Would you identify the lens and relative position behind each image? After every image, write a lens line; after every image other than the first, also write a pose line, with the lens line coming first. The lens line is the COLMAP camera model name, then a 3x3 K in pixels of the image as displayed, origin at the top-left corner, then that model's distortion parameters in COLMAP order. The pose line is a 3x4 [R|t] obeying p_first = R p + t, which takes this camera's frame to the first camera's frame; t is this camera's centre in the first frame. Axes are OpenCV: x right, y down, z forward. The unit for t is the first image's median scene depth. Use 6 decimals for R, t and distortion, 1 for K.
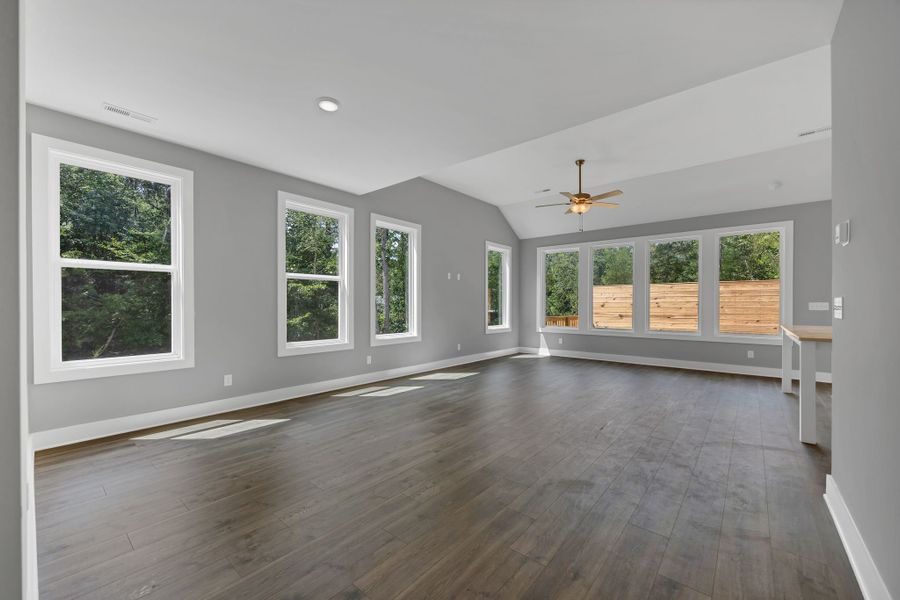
lens RADIAL K [[360.3, 0, 442.6], [0, 360.3, 304.1], [0, 0, 1]] dist [0.000830, 0.000070]
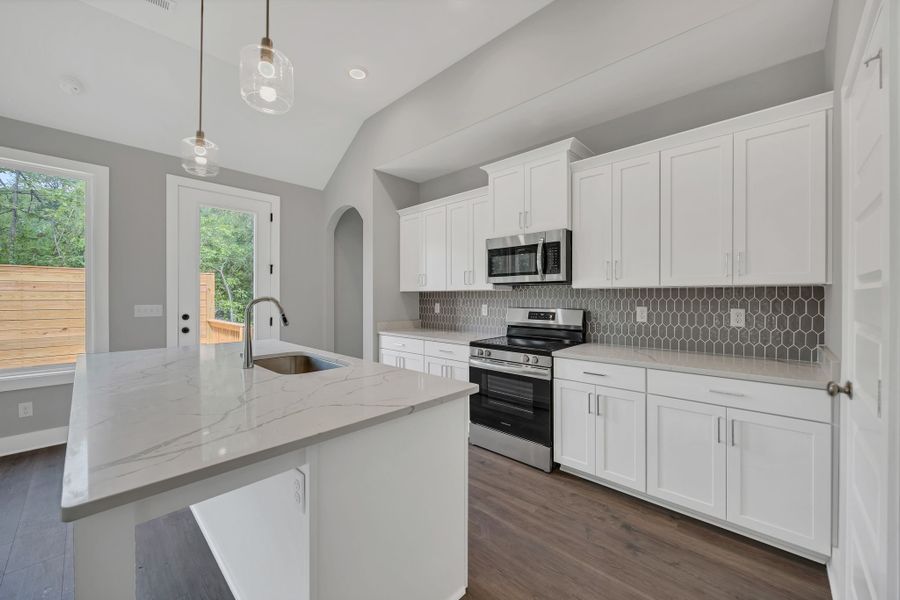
lens RADIAL K [[352.3, 0, 450.0], [0, 352.3, 300.0], [0, 0, 1]] dist [-0.000479, -0.000127]
pose [[0.054960, -0.006693, 0.998466, 0.367585], [-0.000142, 0.999977, 0.006711, -0.014774], [-0.998489, -0.000511, 0.054957, 0.353805]]
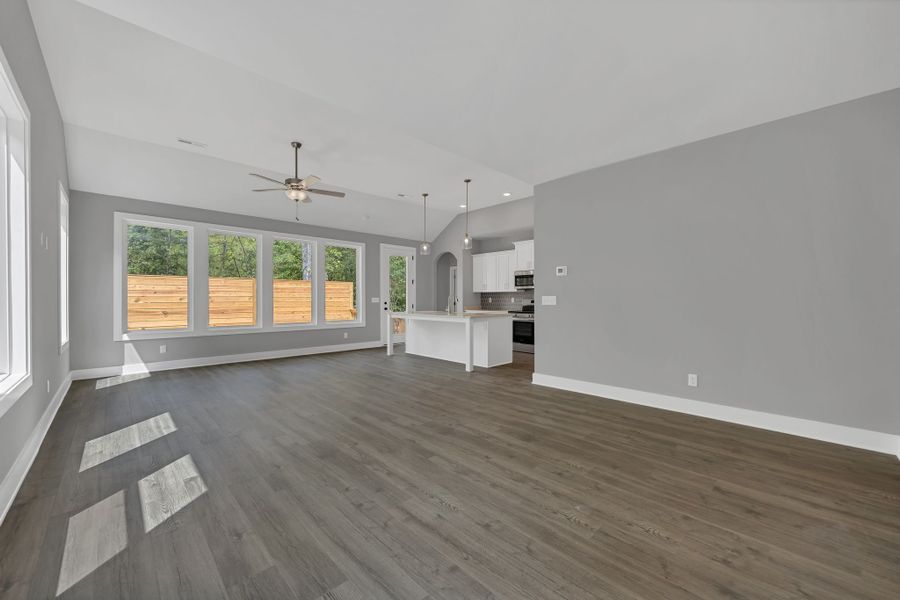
lens RADIAL K [[352.3, 0, 450.0], [0, 352.3, 300.0], [0, 0, 1]] dist [-0.000479, -0.000127]
pose [[0.097260, -0.003270, 0.995254, -0.401058], [-0.000366, 0.999994, 0.003321, 0.000195], [-0.995259, -0.000687, 0.097259, 0.435953]]
